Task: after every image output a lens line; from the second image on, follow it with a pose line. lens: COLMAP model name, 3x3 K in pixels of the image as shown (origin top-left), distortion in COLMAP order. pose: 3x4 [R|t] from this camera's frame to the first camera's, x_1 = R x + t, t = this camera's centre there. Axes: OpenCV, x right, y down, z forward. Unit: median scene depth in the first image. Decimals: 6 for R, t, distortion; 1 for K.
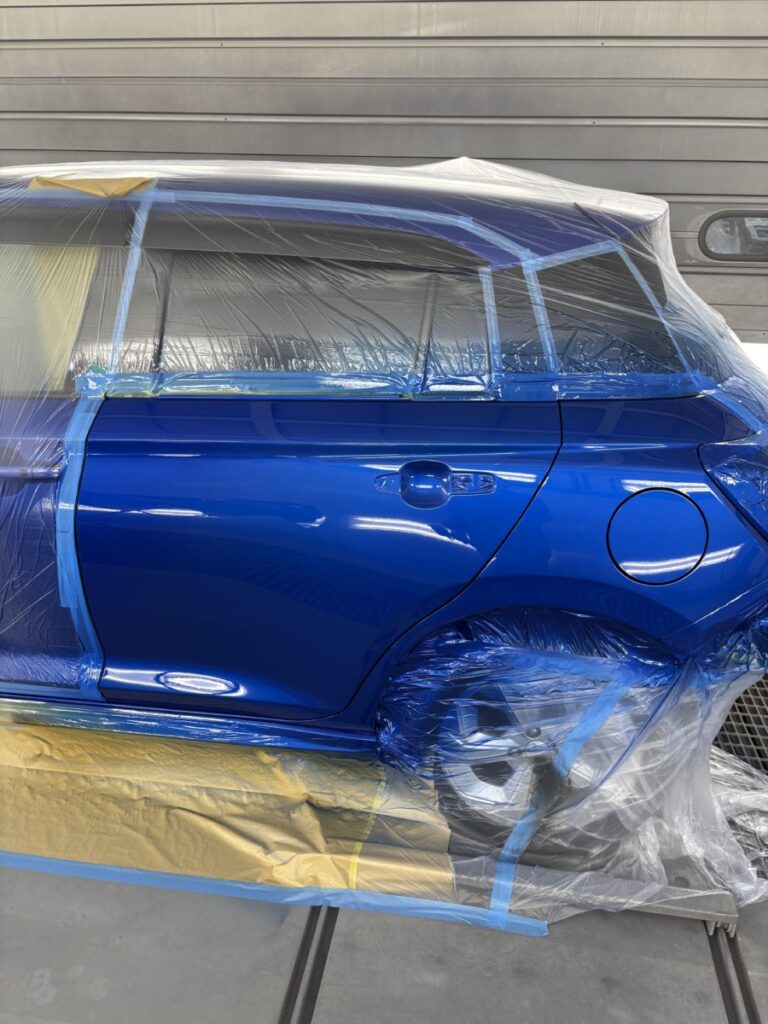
lens RADIAL K [[782.1, 0, 382.2], [0, 782.1, 516.9], [0, 0, 1]] dist [0.039933, -0.049136]
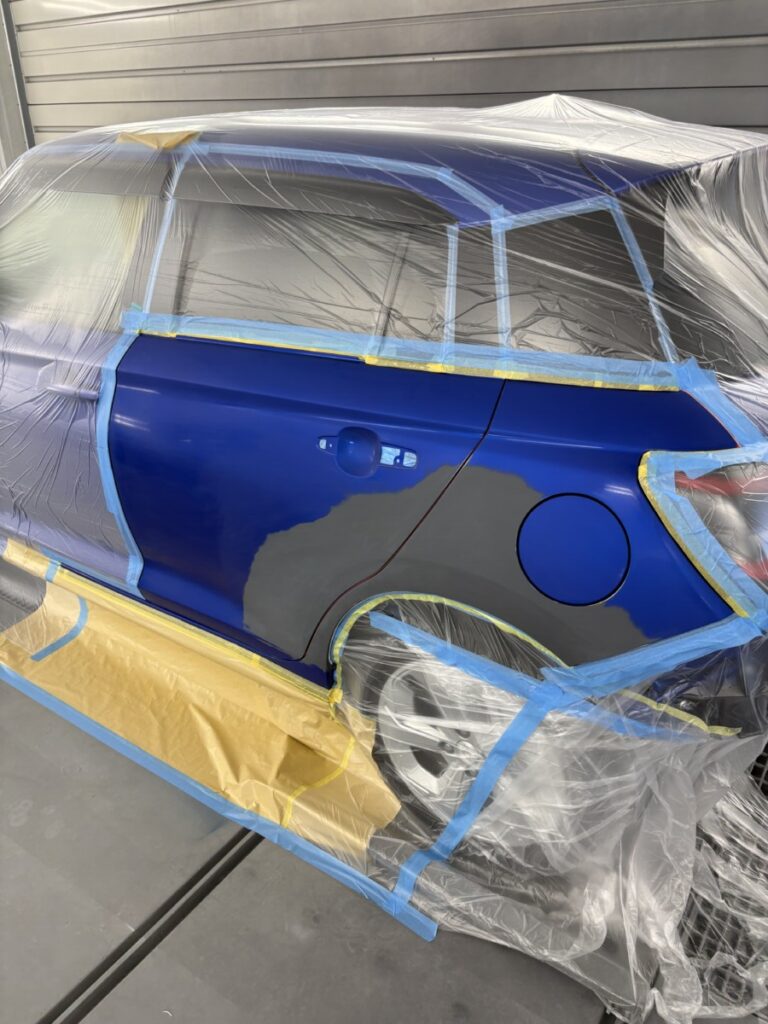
lens RADIAL K [[782.1, 0, 383.3], [0, 782.1, 506.5], [0, 0, 1]] dist [0.039933, -0.049136]
pose [[0.895632, 0.172614, -0.409937, 0.462852], [-0.147655, 0.984746, 0.092054, -0.064394], [0.419573, -0.021918, 0.907457, 0.124302]]
